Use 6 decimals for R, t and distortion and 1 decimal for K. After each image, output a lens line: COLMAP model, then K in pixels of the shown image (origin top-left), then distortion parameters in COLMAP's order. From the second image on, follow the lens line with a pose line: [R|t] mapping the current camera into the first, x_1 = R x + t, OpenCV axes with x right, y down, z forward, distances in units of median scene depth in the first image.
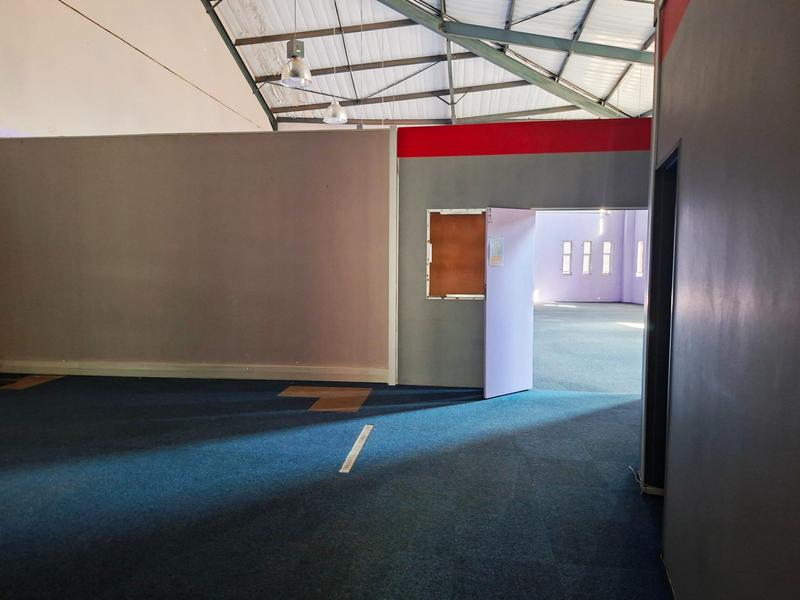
lens RADIAL K [[558.6, 0, 382.9], [0, 558.6, 296.3], [0, 0, 1]] dist [0.052924, -0.033011]
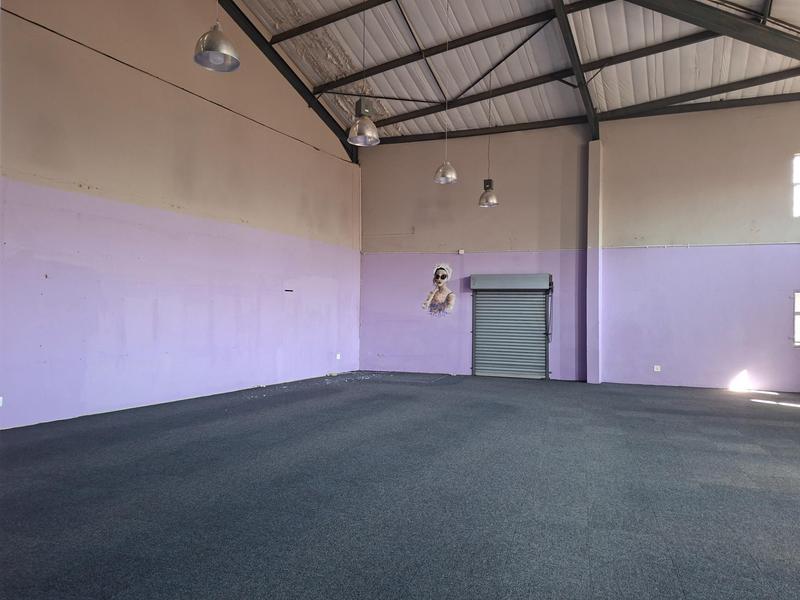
lens RADIAL K [[558.6, 0, 397.1], [0, 558.6, 302.6], [0, 0, 1]] dist [0.052924, -0.033011]
pose [[0.940013, -0.004946, -0.341102, 0.151468], [-0.027685, 0.995490, -0.090732, -0.022638], [0.340013, 0.094733, 0.935637, 0.340223]]
